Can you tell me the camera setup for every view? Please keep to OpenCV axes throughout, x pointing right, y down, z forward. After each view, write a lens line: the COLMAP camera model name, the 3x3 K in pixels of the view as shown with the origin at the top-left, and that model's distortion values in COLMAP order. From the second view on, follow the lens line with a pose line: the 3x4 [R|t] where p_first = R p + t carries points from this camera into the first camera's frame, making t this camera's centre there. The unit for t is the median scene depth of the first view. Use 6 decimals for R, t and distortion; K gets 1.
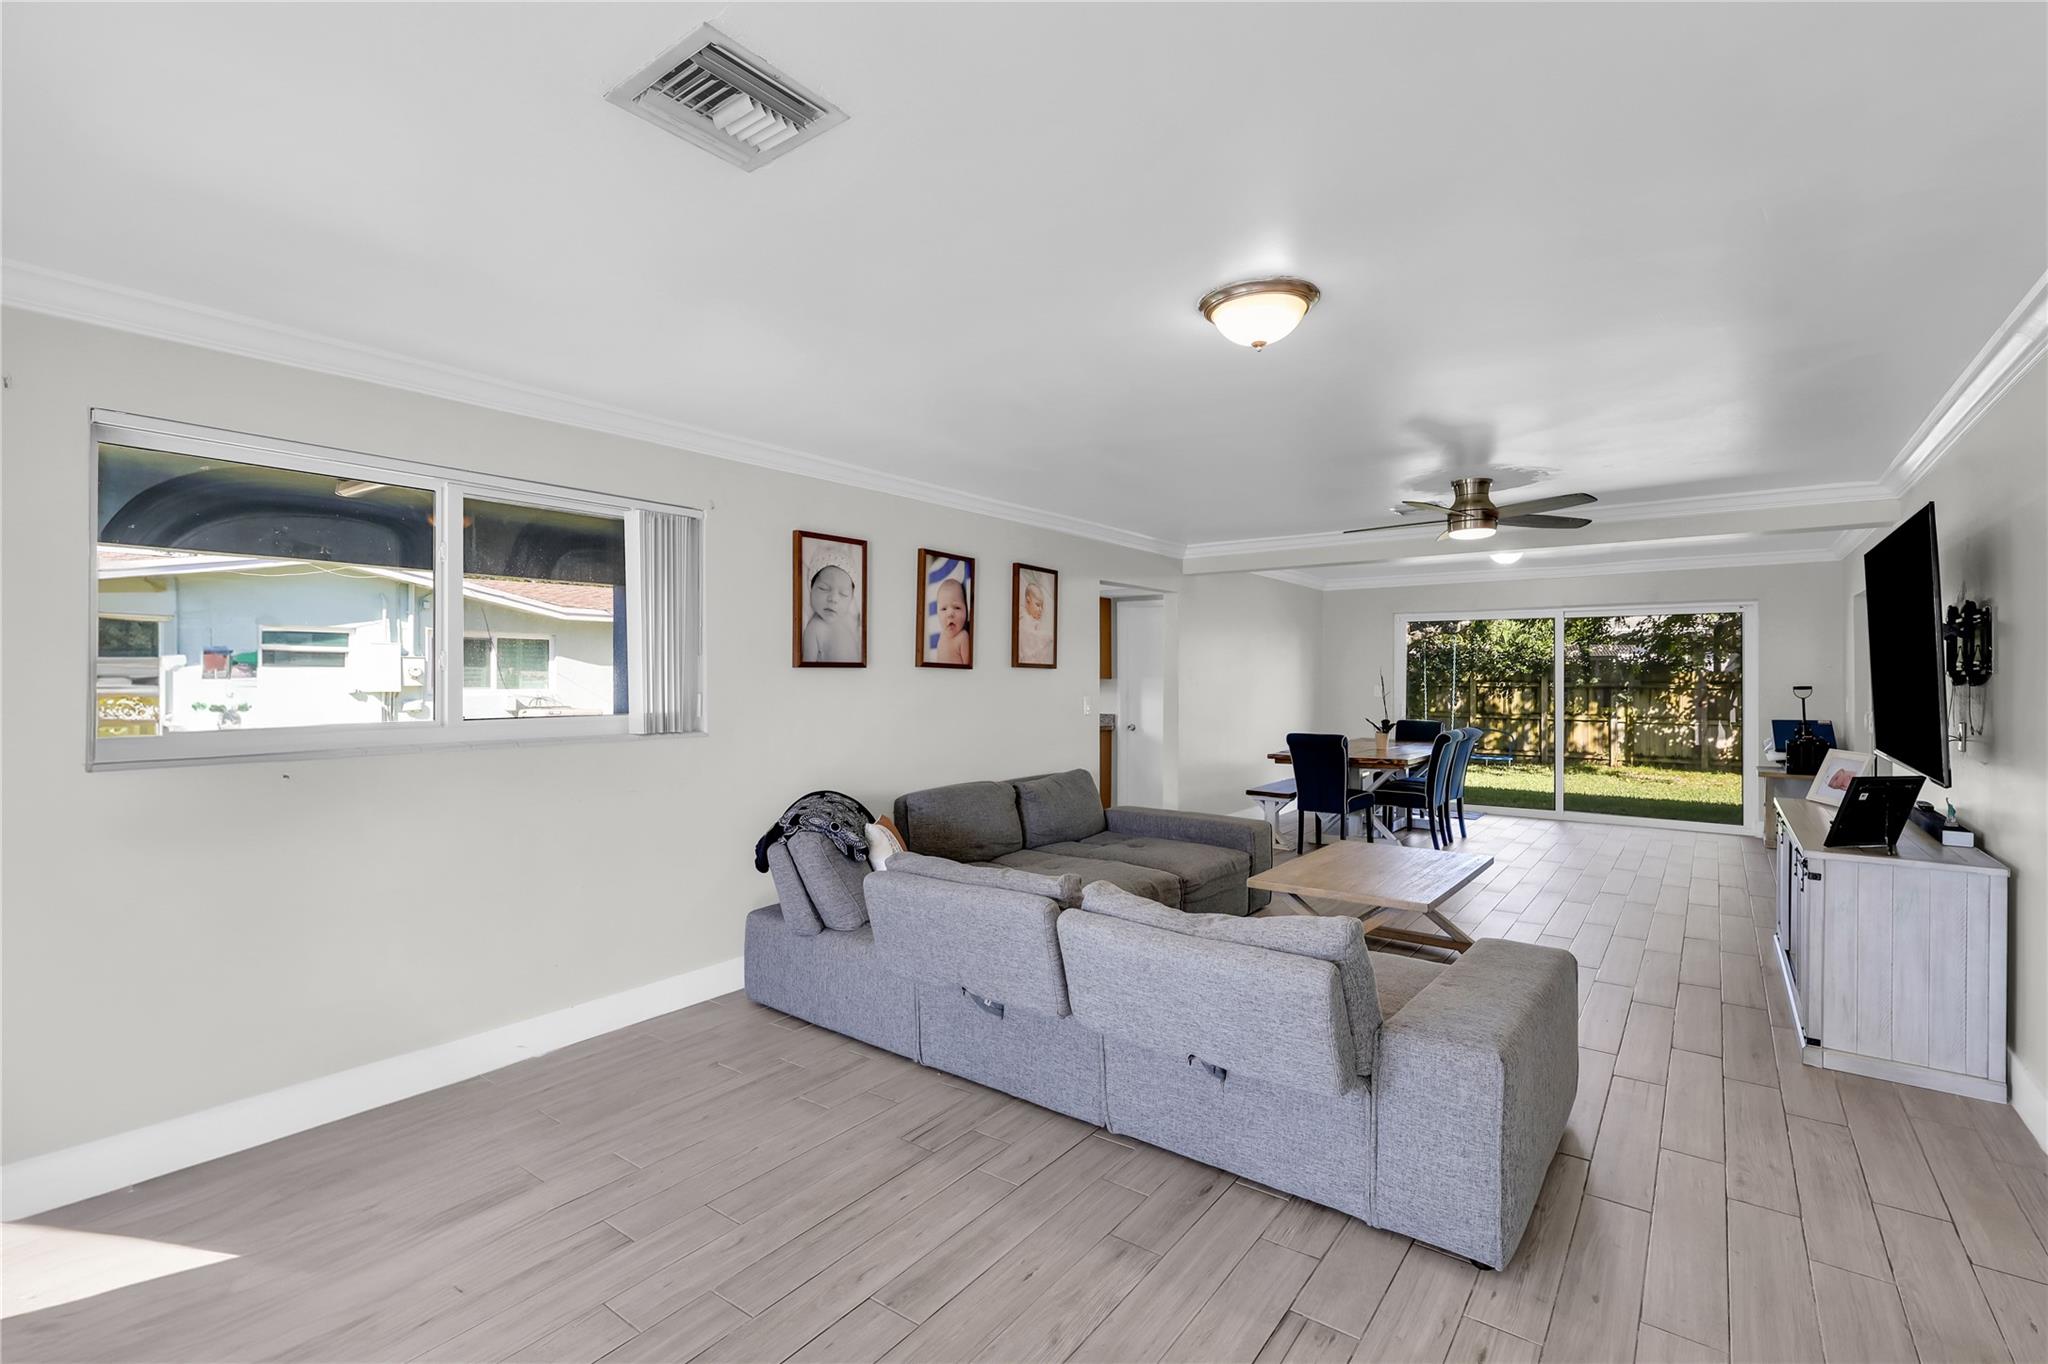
lens RADIAL K [[891.9, 0, 1067.3], [0, 891.9, 670.6], [0, 0, 1]] dist [-0.005792, 0.003572]
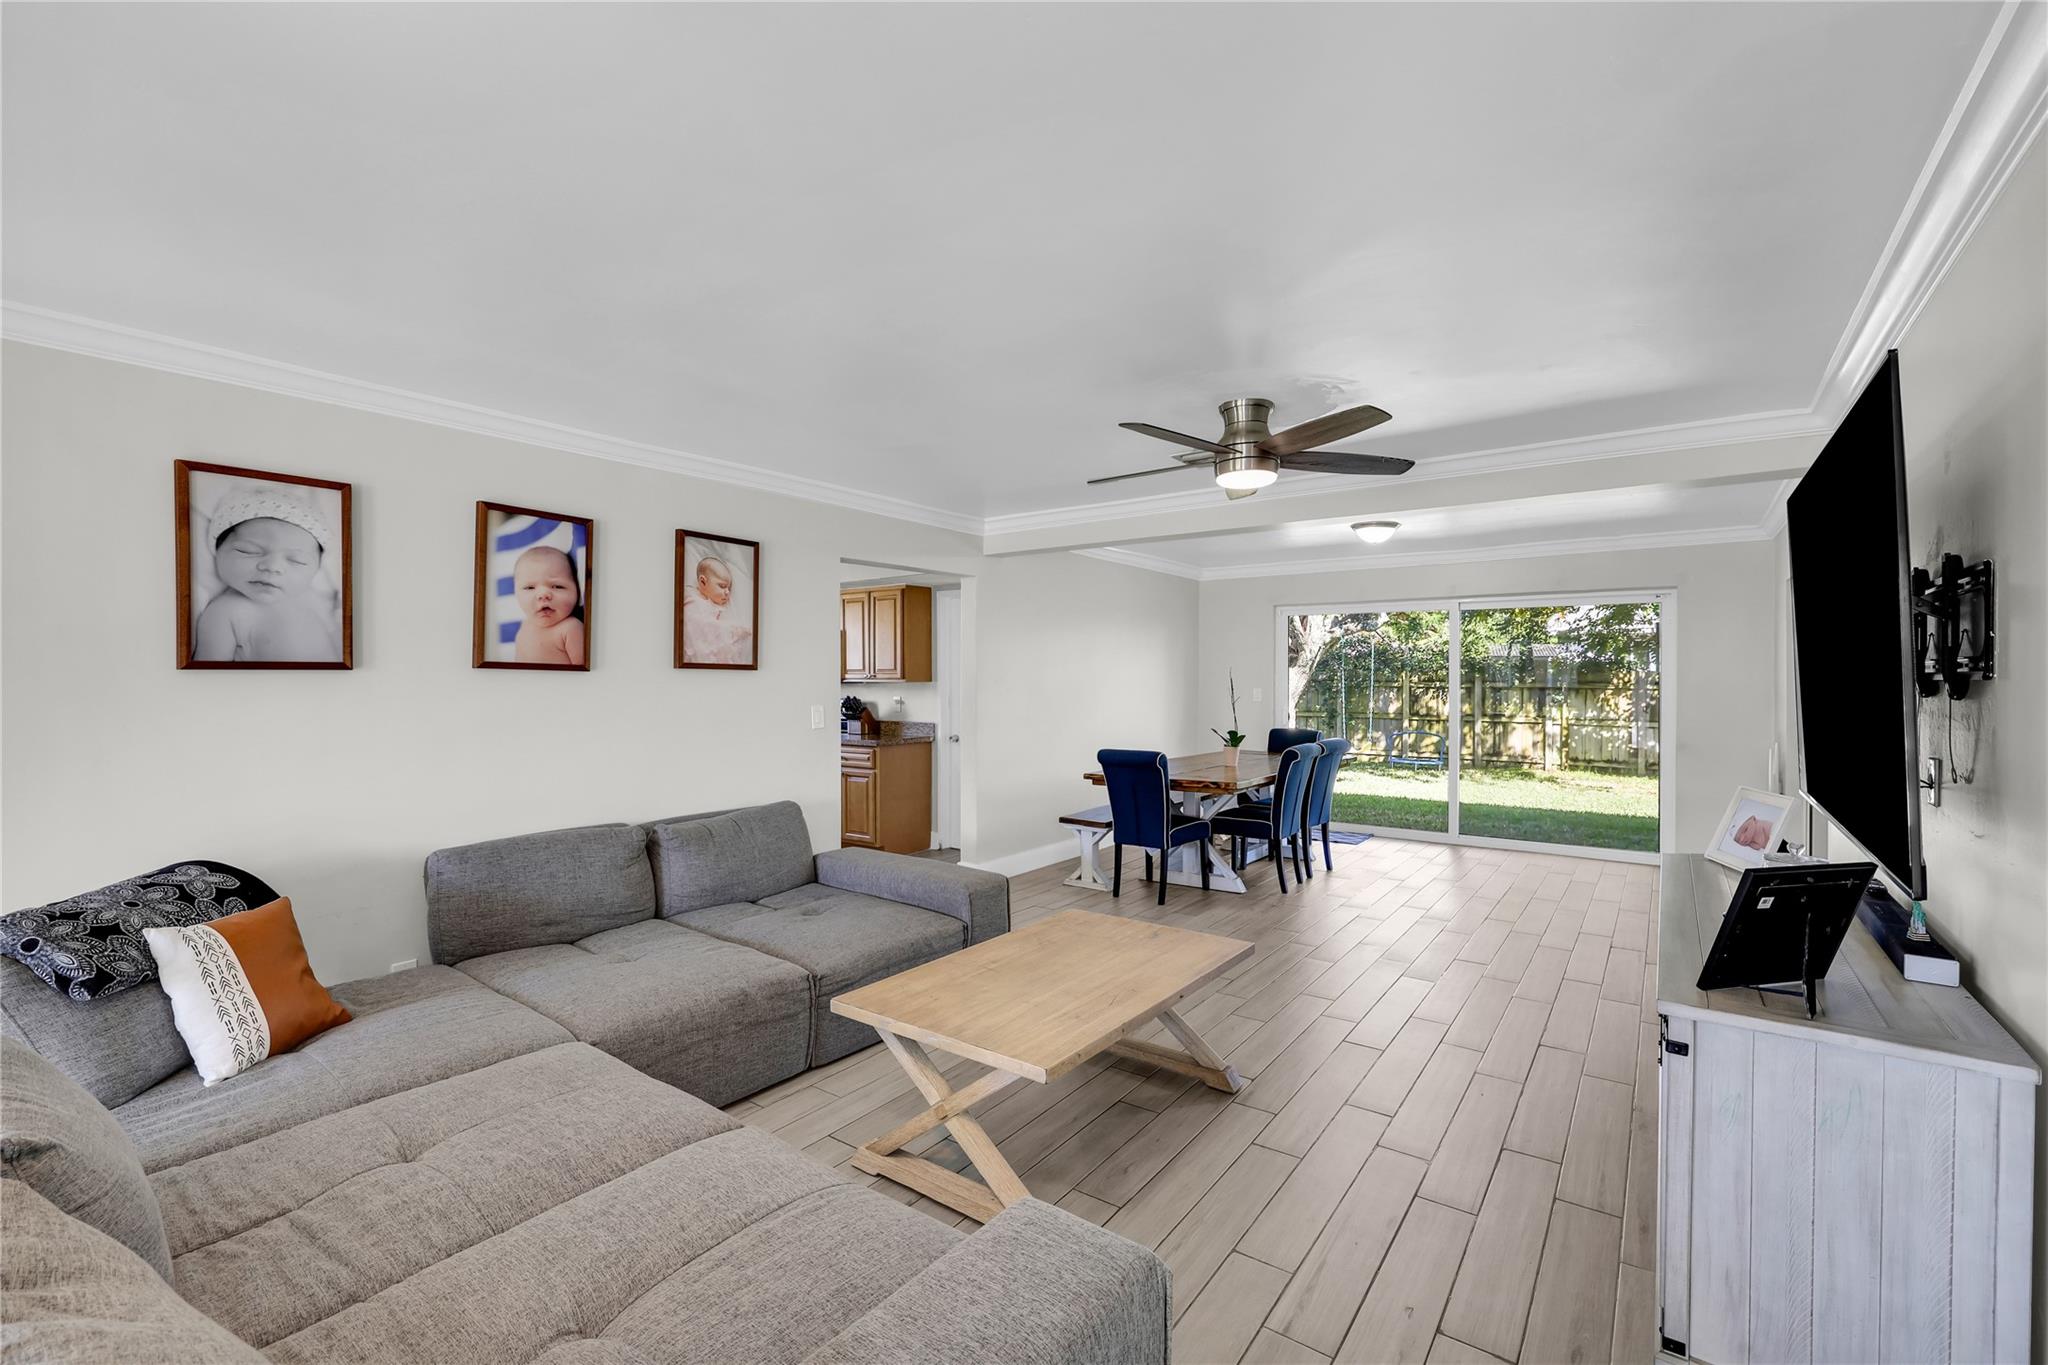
lens RADIAL K [[891.9, 0, 1047.3], [0, 891.9, 678.9], [0, 0, 1]] dist [-0.005792, 0.003572]
pose [[0.999857, -0.001621, 0.016855, 0.223610], [0.001467, 0.999957, 0.009127, -0.001288], [-0.016869, -0.009101, 0.999816, 0.232151]]
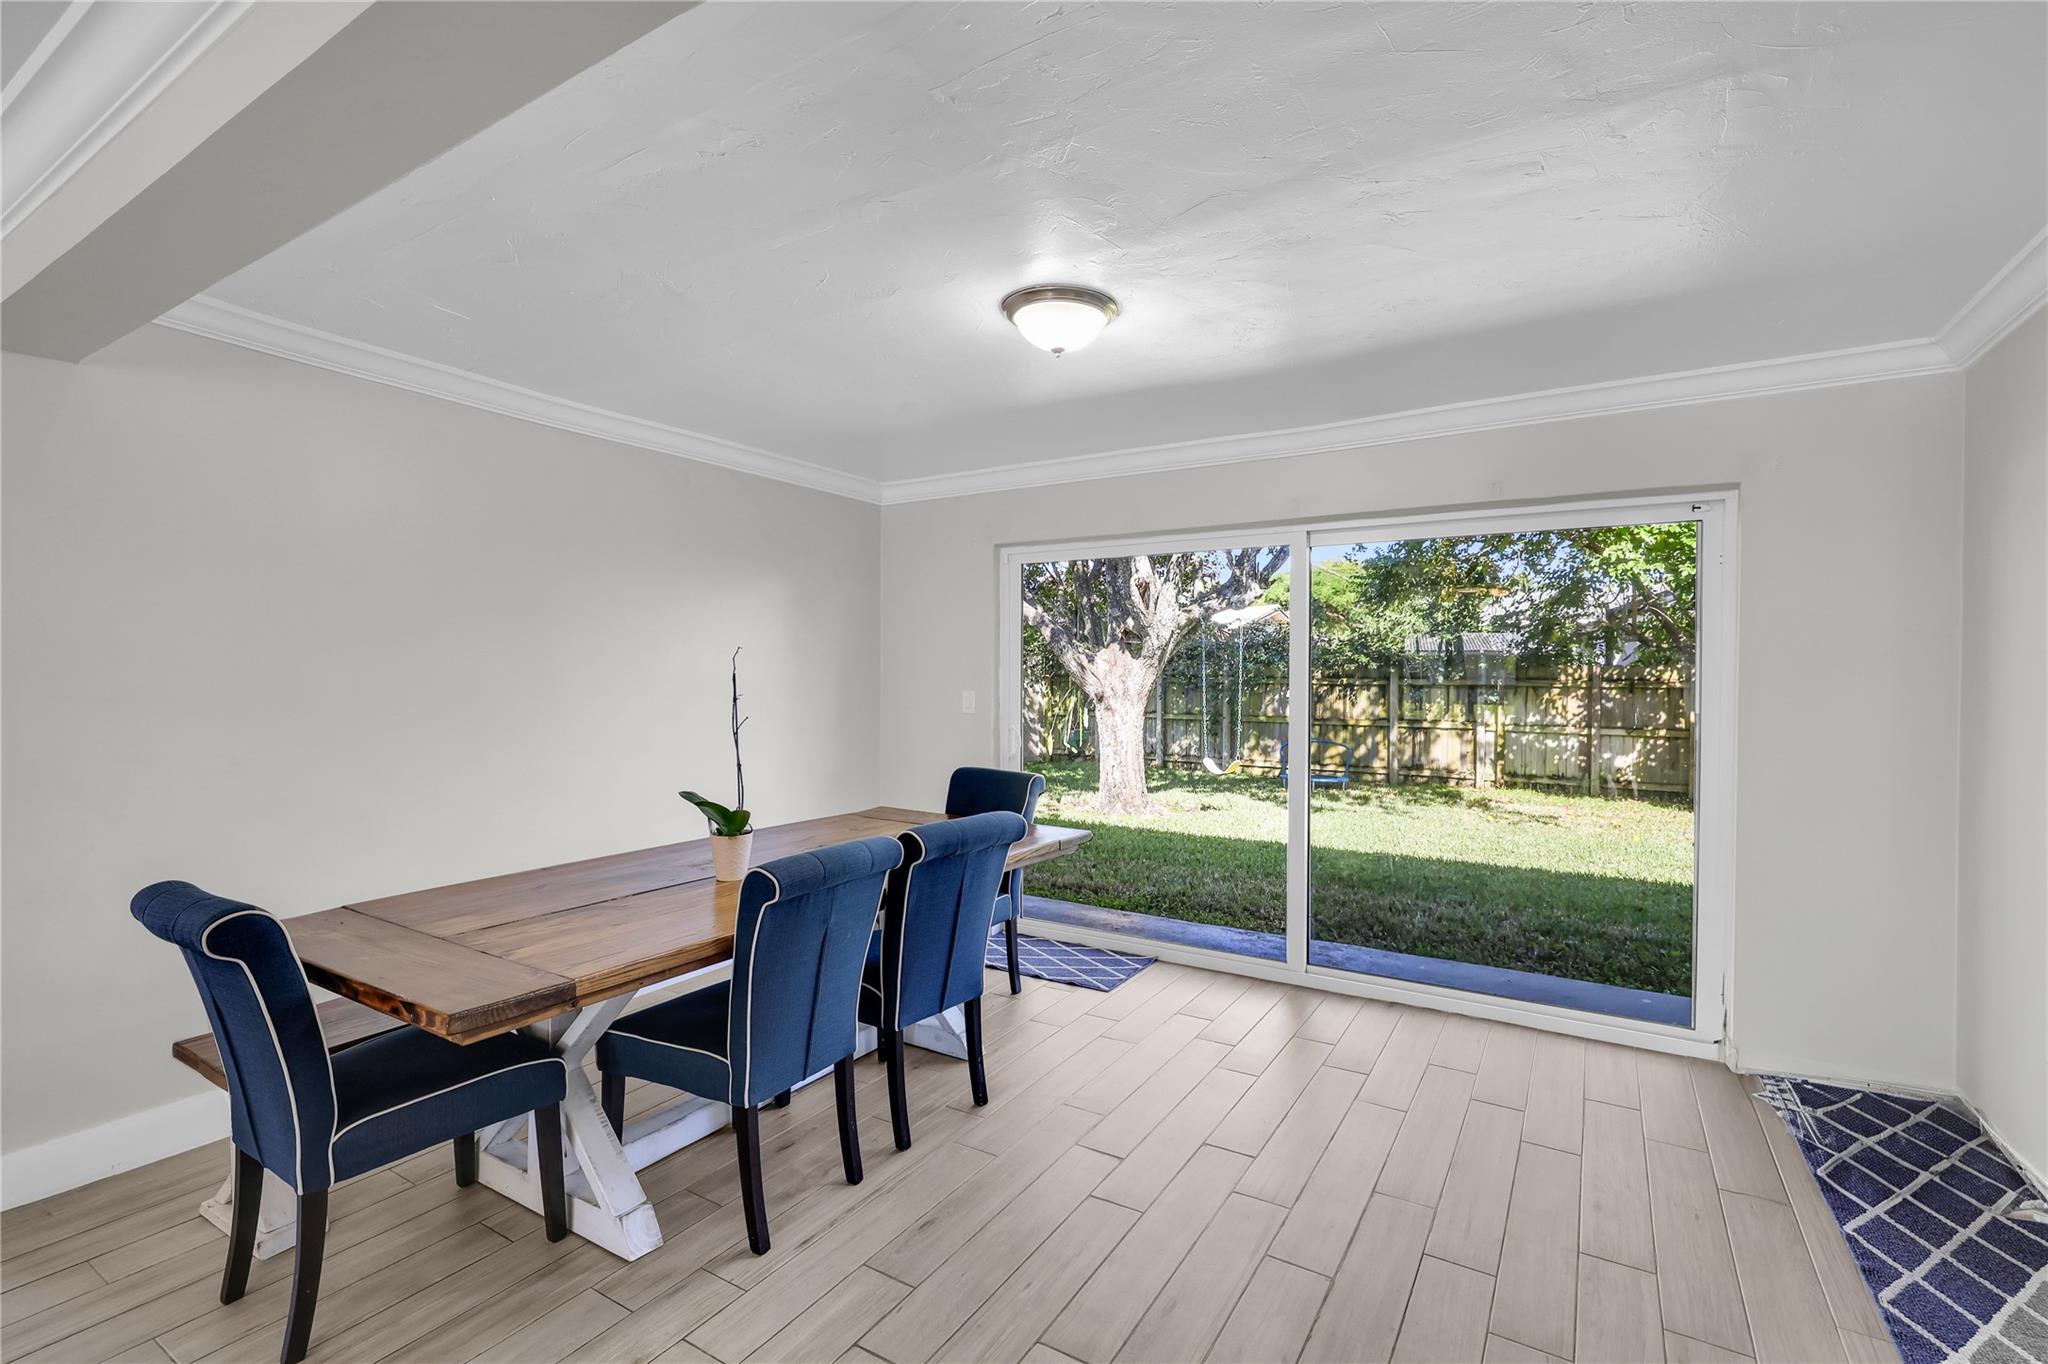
lens RADIAL K [[891.9, 0, 997.0], [0, 891.9, 674.1], [0, 0, 1]] dist [-0.005792, 0.003572]
pose [[0.999540, 0.000296, 0.030315, 0.568547], [-0.000572, 0.999959, 0.009090, 0.005039], [-0.030311, -0.009103, 0.999499, 0.811179]]
